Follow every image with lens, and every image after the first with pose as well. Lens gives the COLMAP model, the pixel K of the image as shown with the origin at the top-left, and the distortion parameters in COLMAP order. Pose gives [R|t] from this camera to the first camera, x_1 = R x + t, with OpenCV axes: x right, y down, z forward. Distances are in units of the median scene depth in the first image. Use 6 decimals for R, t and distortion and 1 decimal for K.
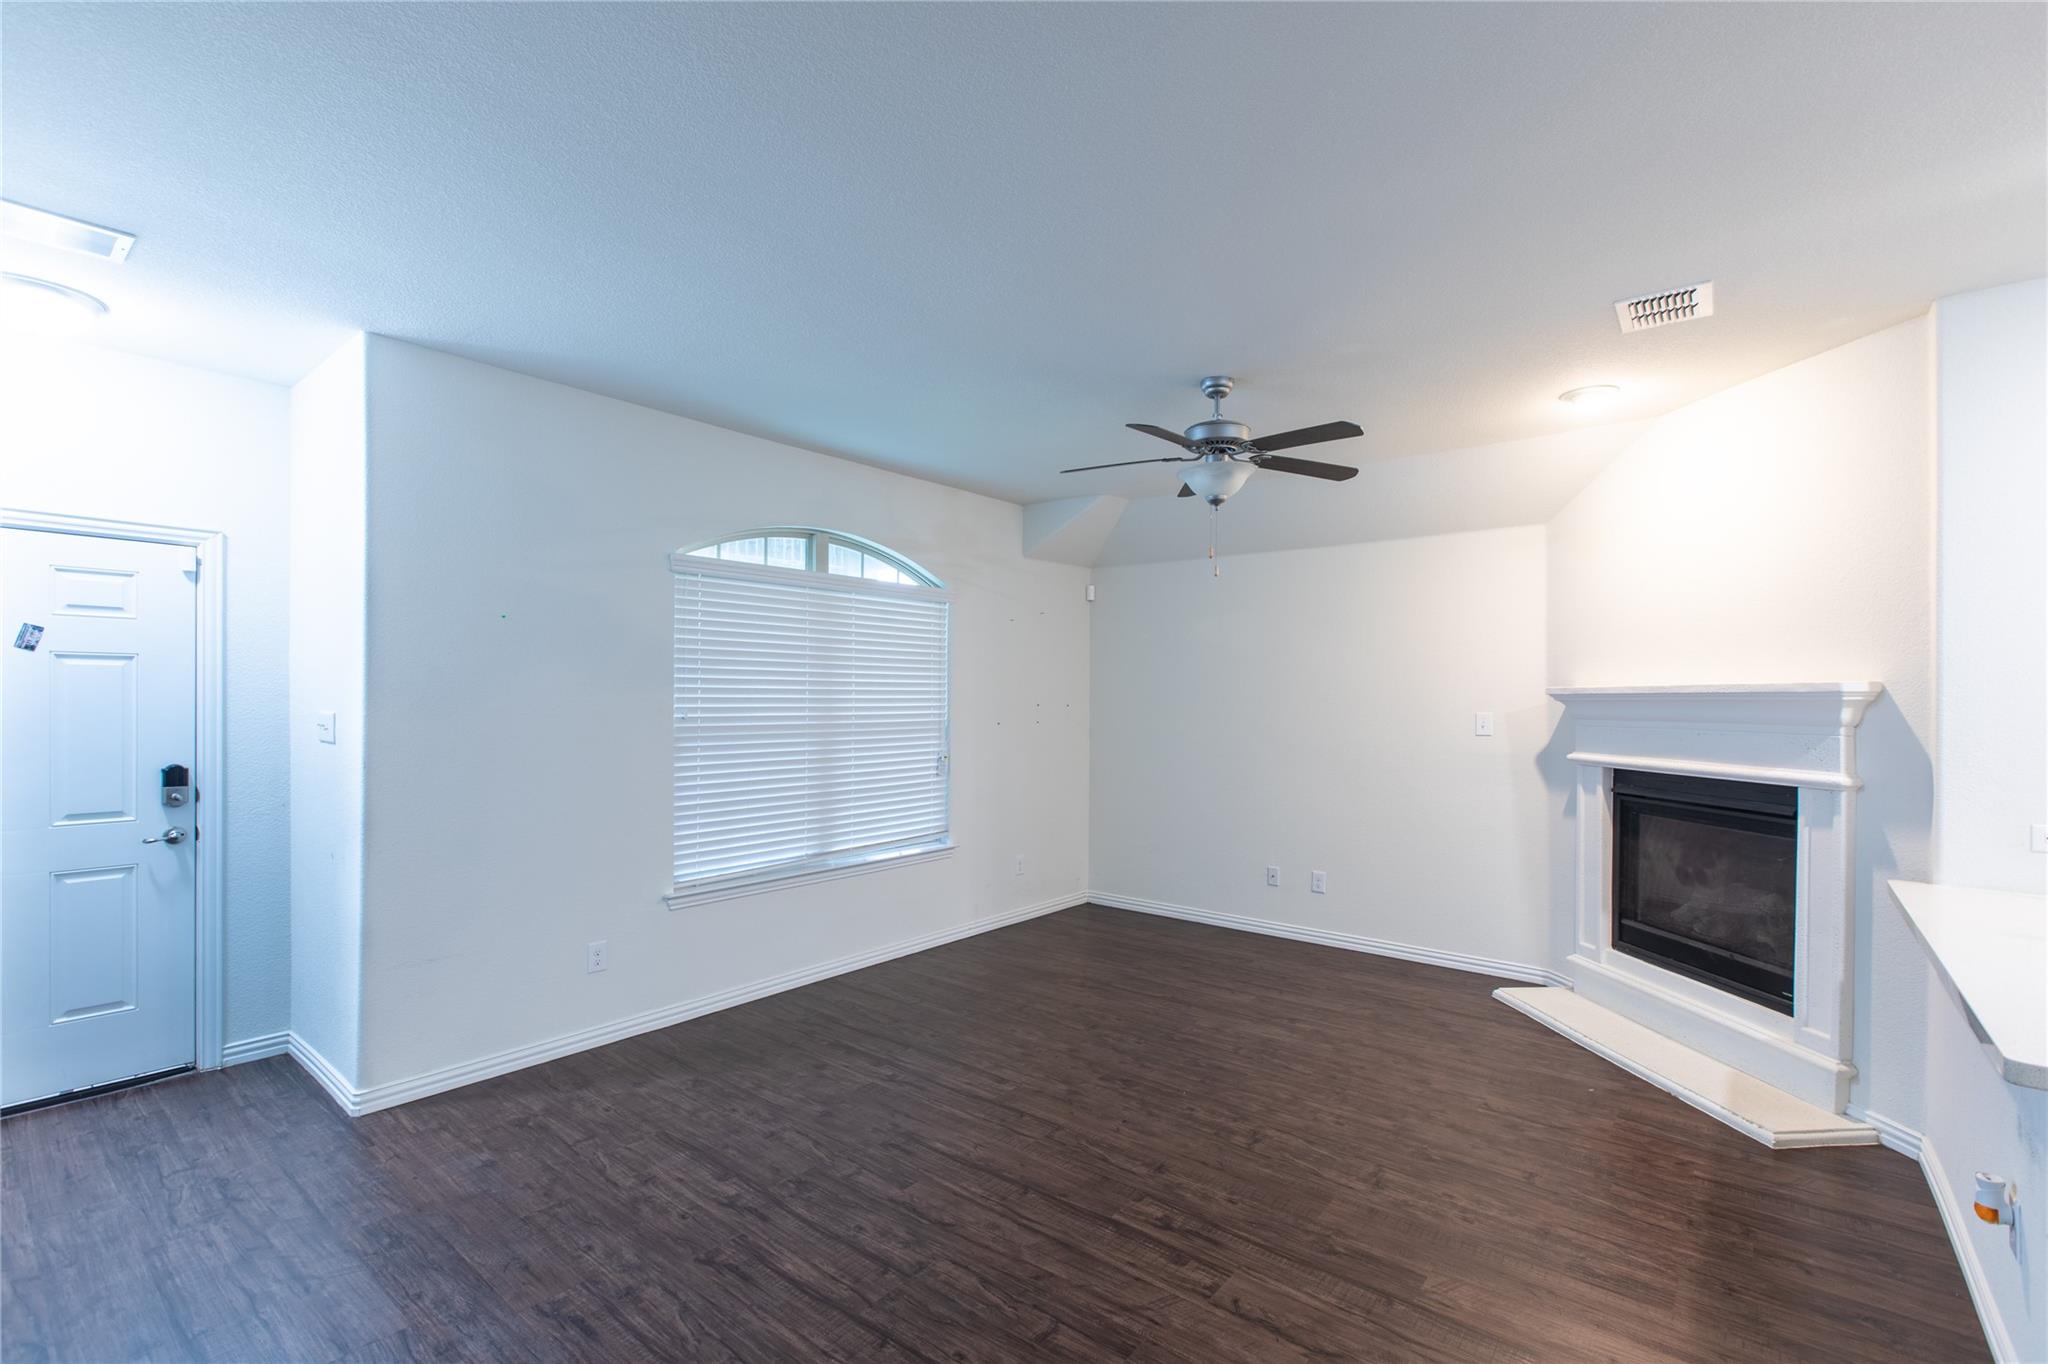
lens RADIAL K [[905.2, 0, 1019.5], [0, 905.2, 697.5], [0, 0, 1]] dist [-0.002018, -0.000878]
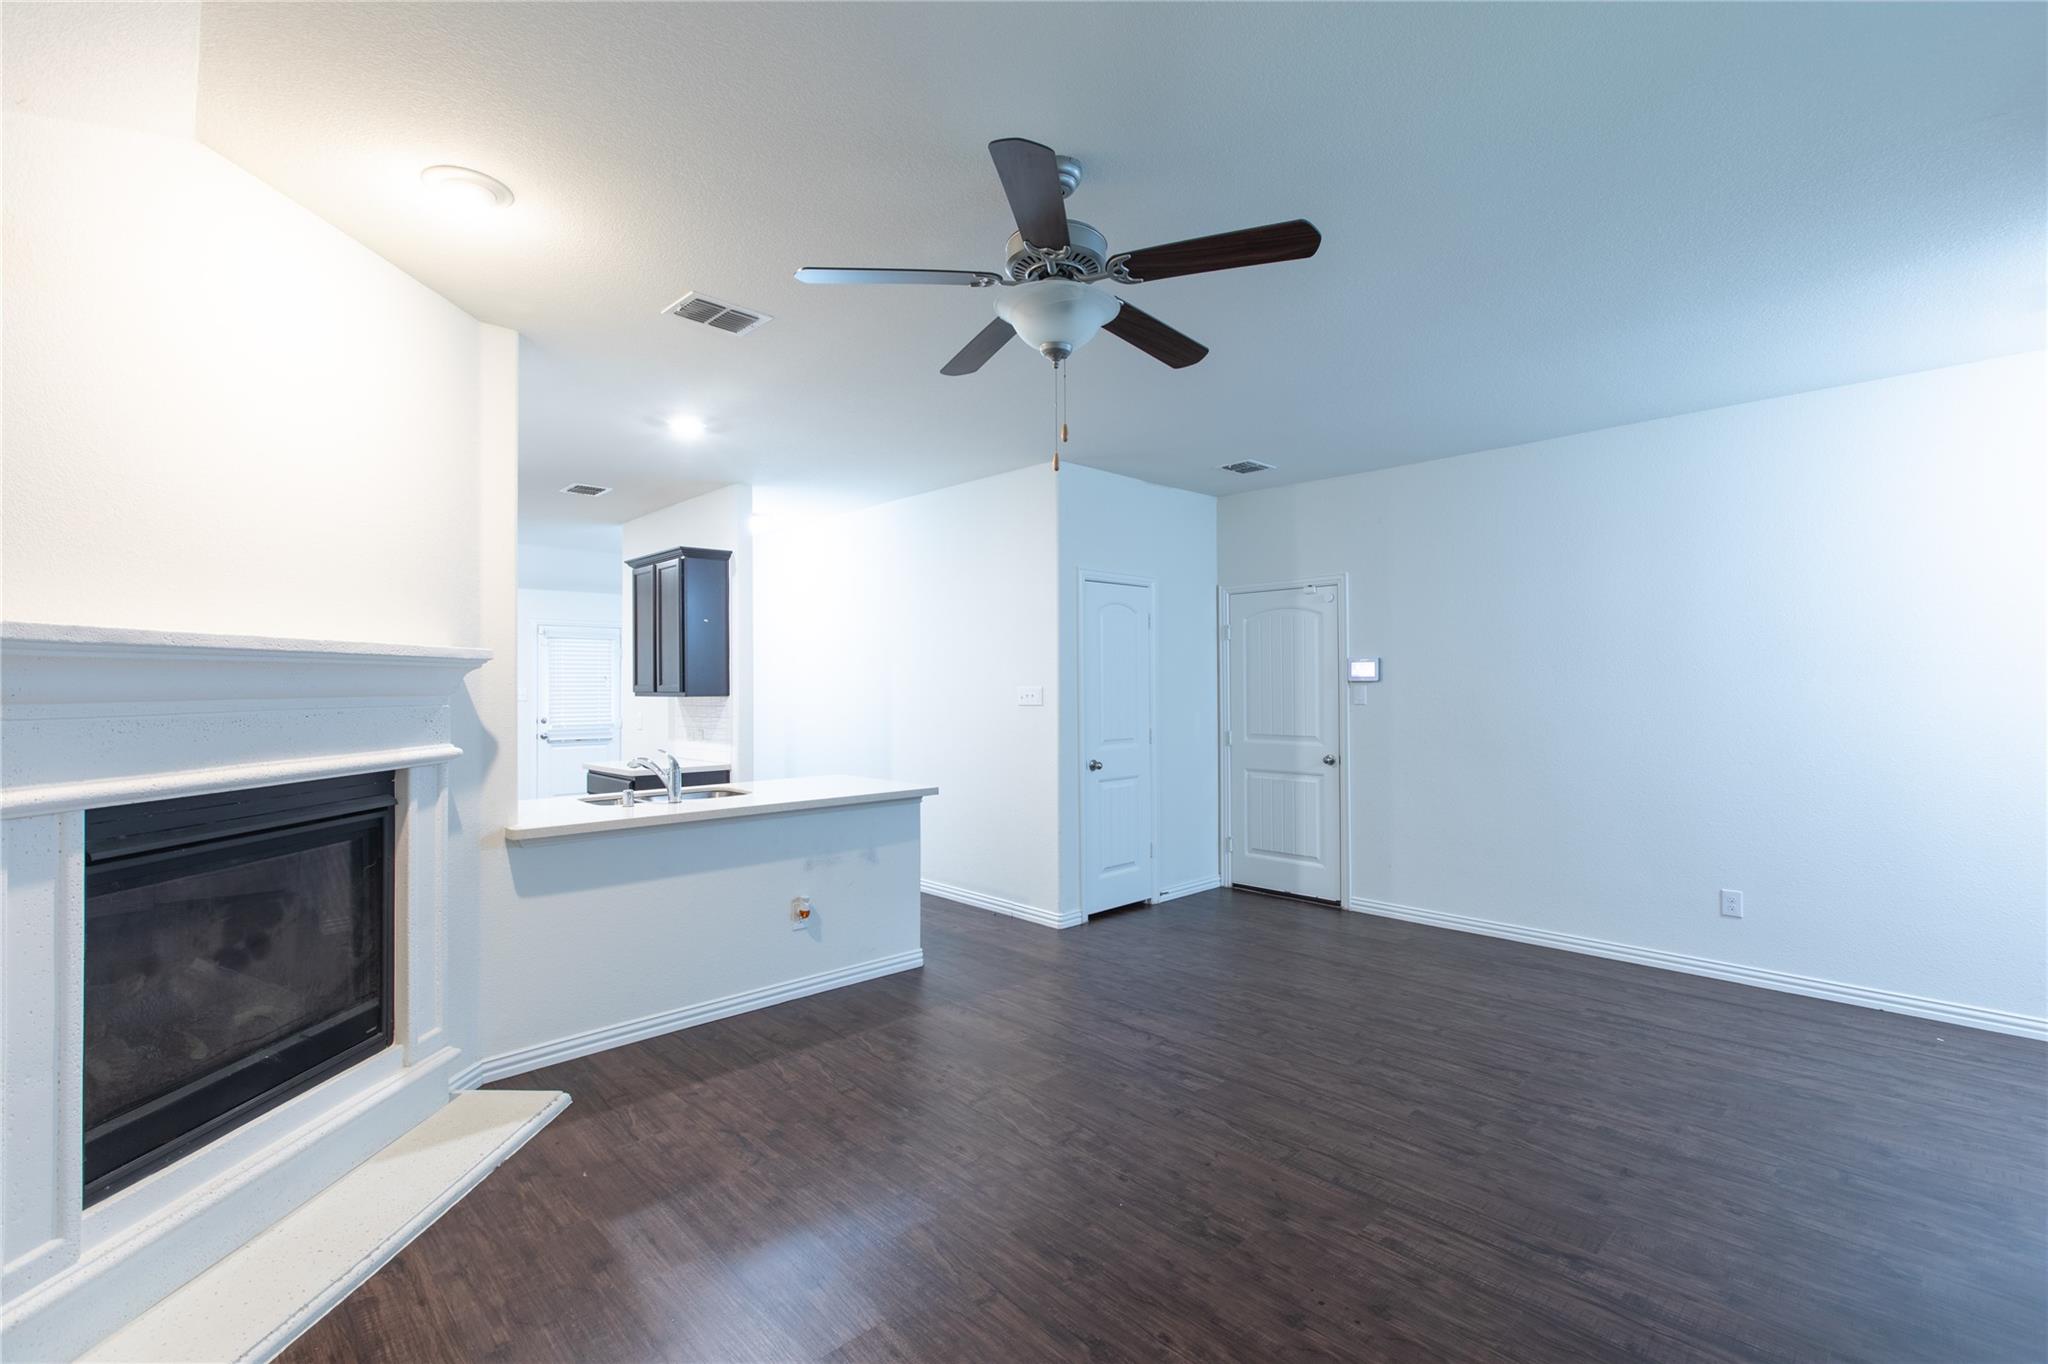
lens RADIAL K [[923.4, 0, 1023.3], [0, 923.4, 691.6], [0, 0, 1]] dist [-0.002487, 0.000440]
pose [[-0.992515, -0.003485, 0.122076, 0.171582], [-0.002696, 0.999974, 0.006625, 0.018894], [-0.122096, 0.006247, -0.992499, 1.752546]]
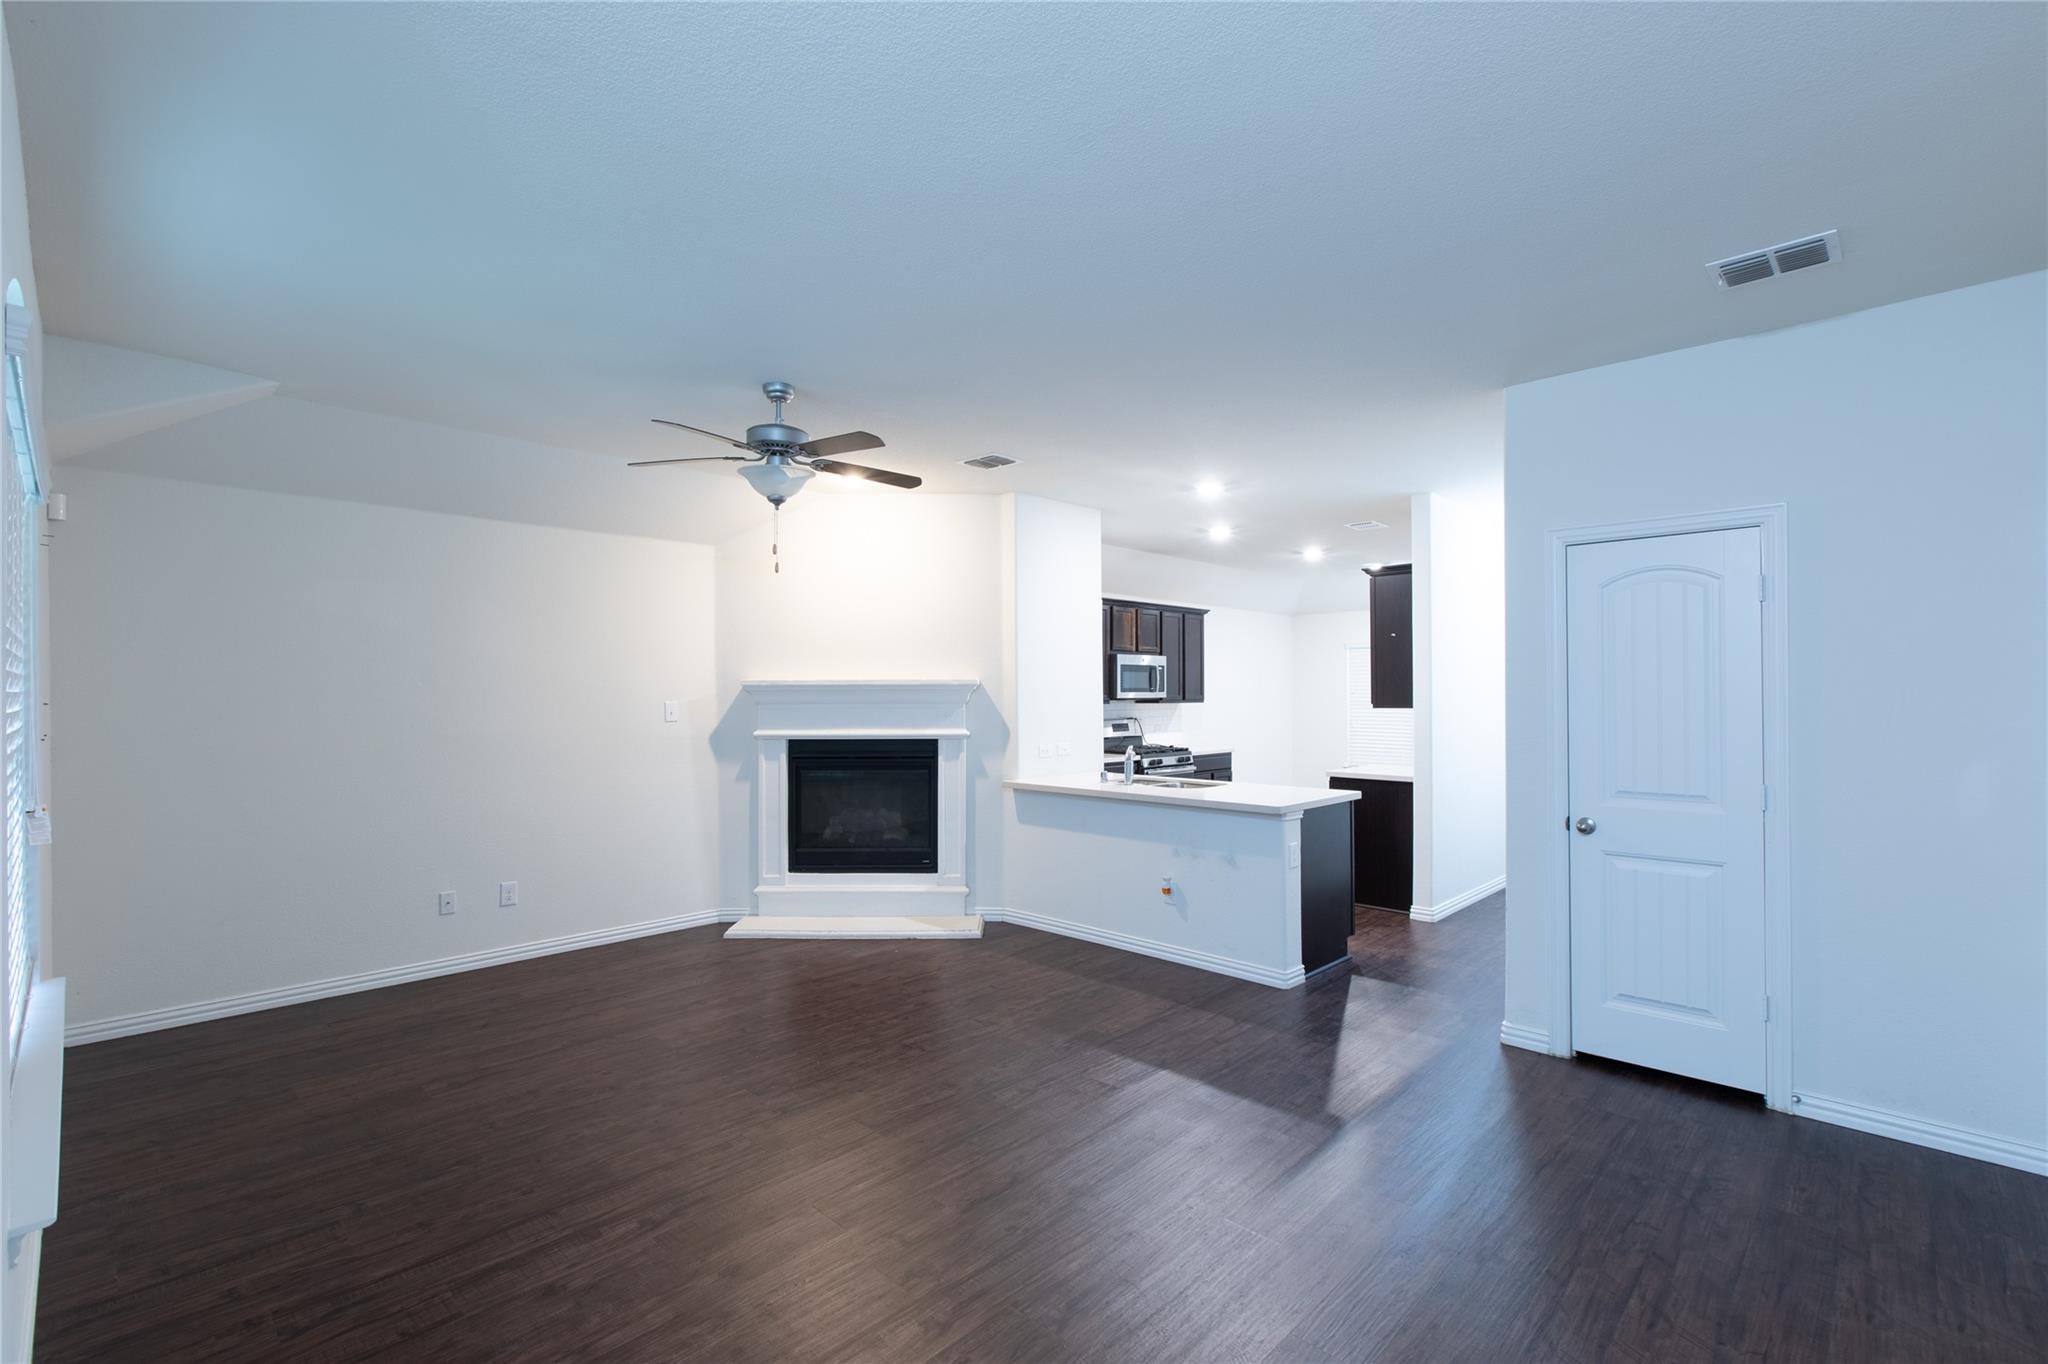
lens RADIAL K [[923.4, 0, 1023.3], [0, 923.4, 691.6], [0, 0, 1]] dist [-0.002487, 0.000440]
pose [[0.083544, -0.007428, 0.996476, -0.874780], [0.001227, 0.999972, 0.007352, -0.004964], [-0.996503, 0.000609, 0.083551, 0.671527]]
